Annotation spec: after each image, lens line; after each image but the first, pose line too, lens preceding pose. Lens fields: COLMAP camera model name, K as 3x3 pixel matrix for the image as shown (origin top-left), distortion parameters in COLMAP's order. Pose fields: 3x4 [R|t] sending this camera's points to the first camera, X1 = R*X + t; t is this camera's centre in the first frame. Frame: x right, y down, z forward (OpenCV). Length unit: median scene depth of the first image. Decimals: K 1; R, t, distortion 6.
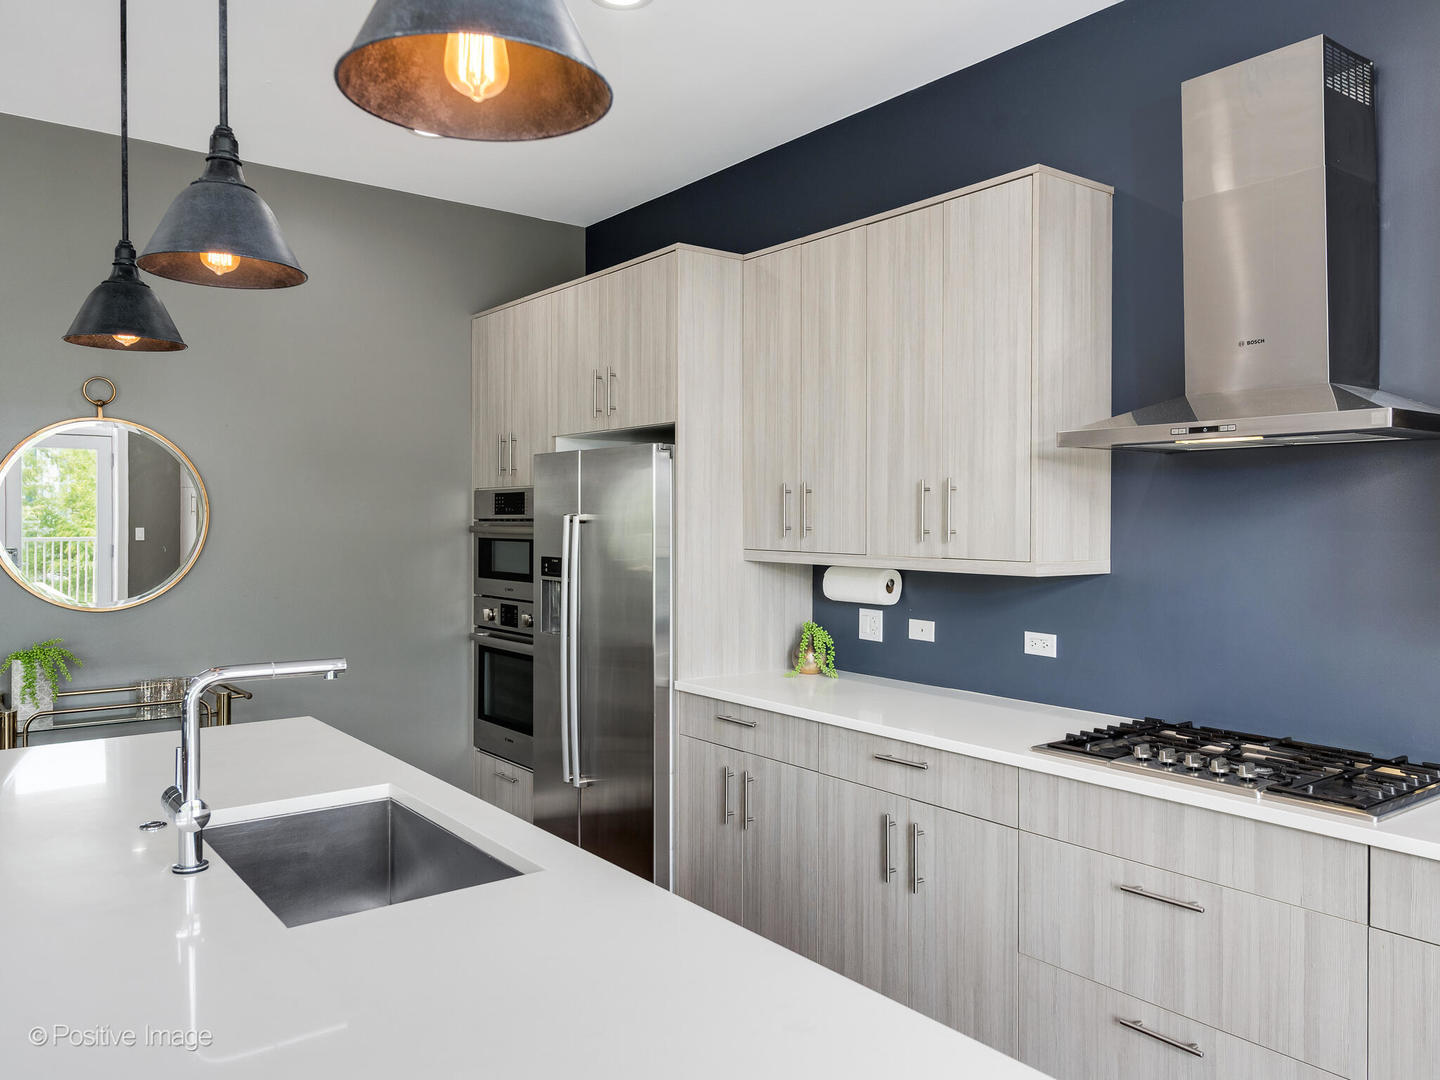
lens RADIAL K [[1071.2, 0, 723.7], [0, 1071.2, 526.4], [0, 0, 1]] dist [0.028428, -0.015991]
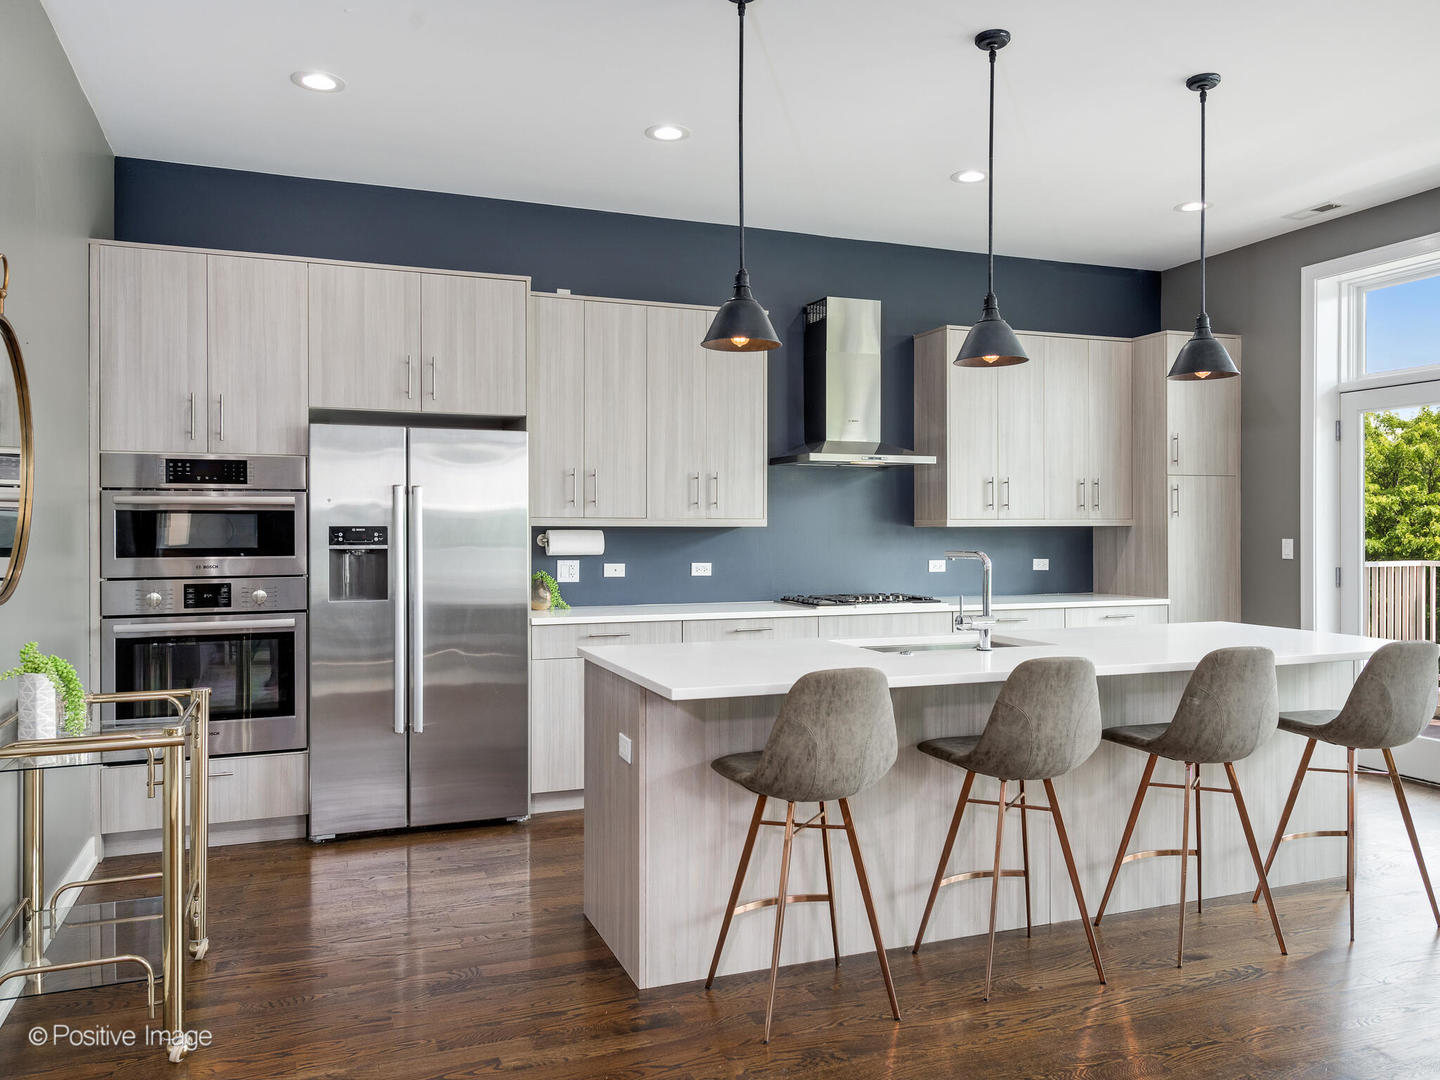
lens RADIAL K [[1071.2, 0, 722.3], [0, 1071.2, 534.6], [0, 0, 1]] dist [0.028428, -0.015991]
pose [[0.287331, -0.007182, 0.957805, -1.222204], [0.008228, 0.999953, 0.005030, 0.040259], [-0.957796, 0.006436, 0.287376, 0.419359]]
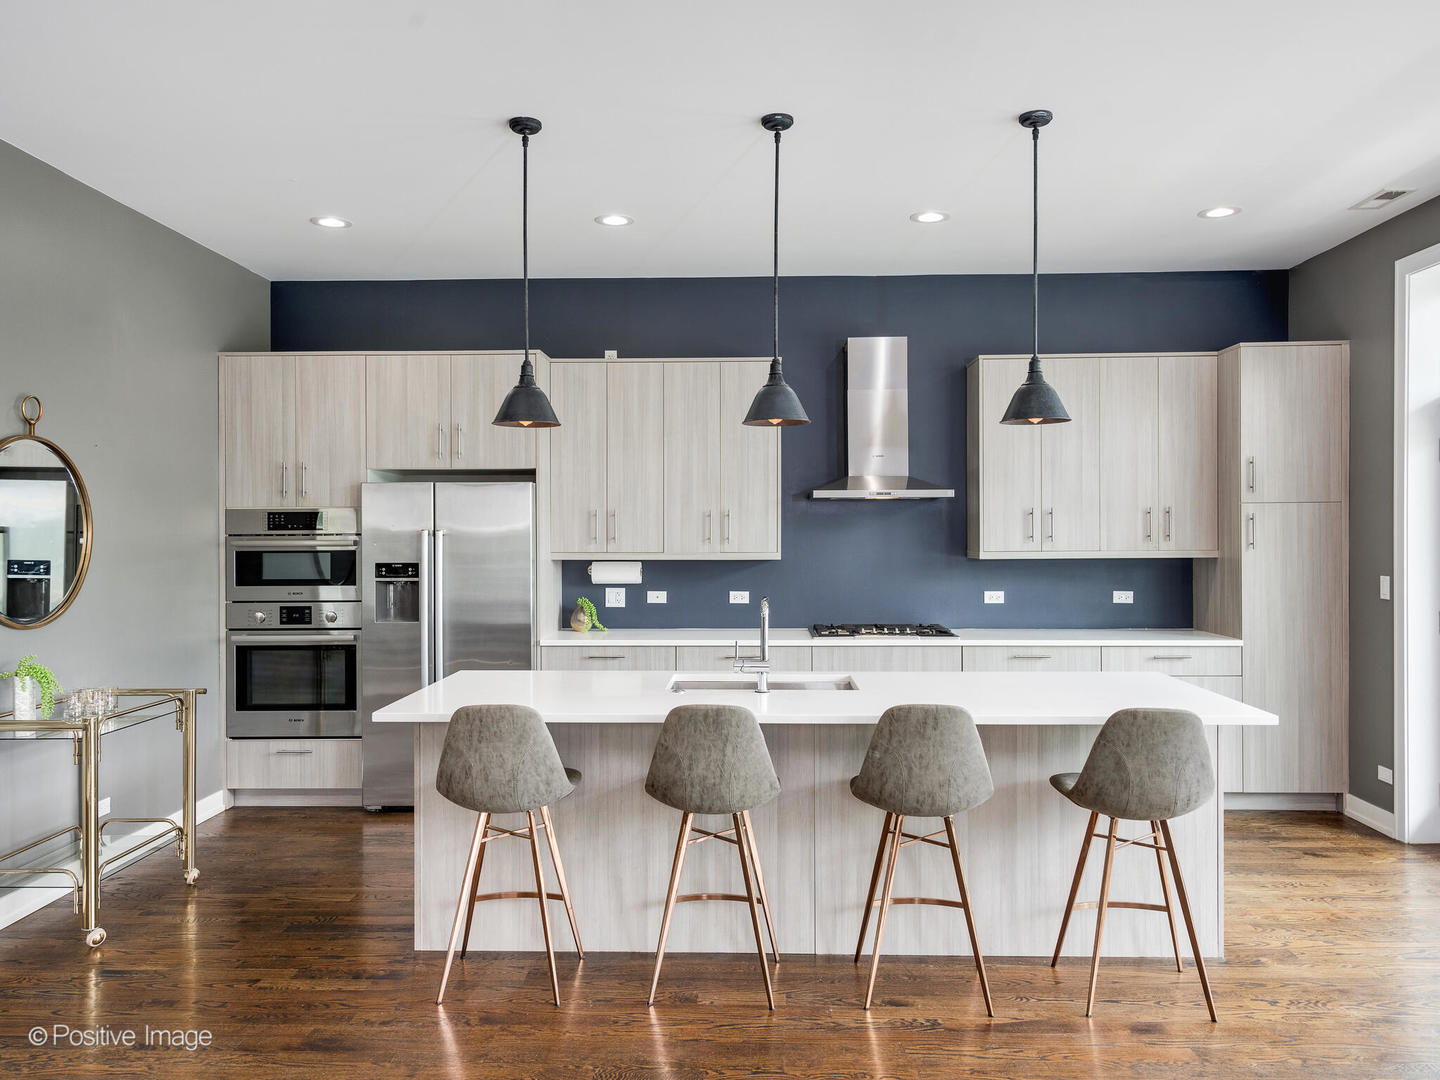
lens RADIAL K [[1071.2, 0, 715.0], [0, 1071.2, 540.2], [0, 0, 1]] dist [0.028428, -0.015991]
pose [[0.641455, -0.011997, 0.767067, -1.056562], [0.010868, 0.999919, 0.006551, -0.003470], [-0.767084, 0.004134, 0.641534, -0.158809]]
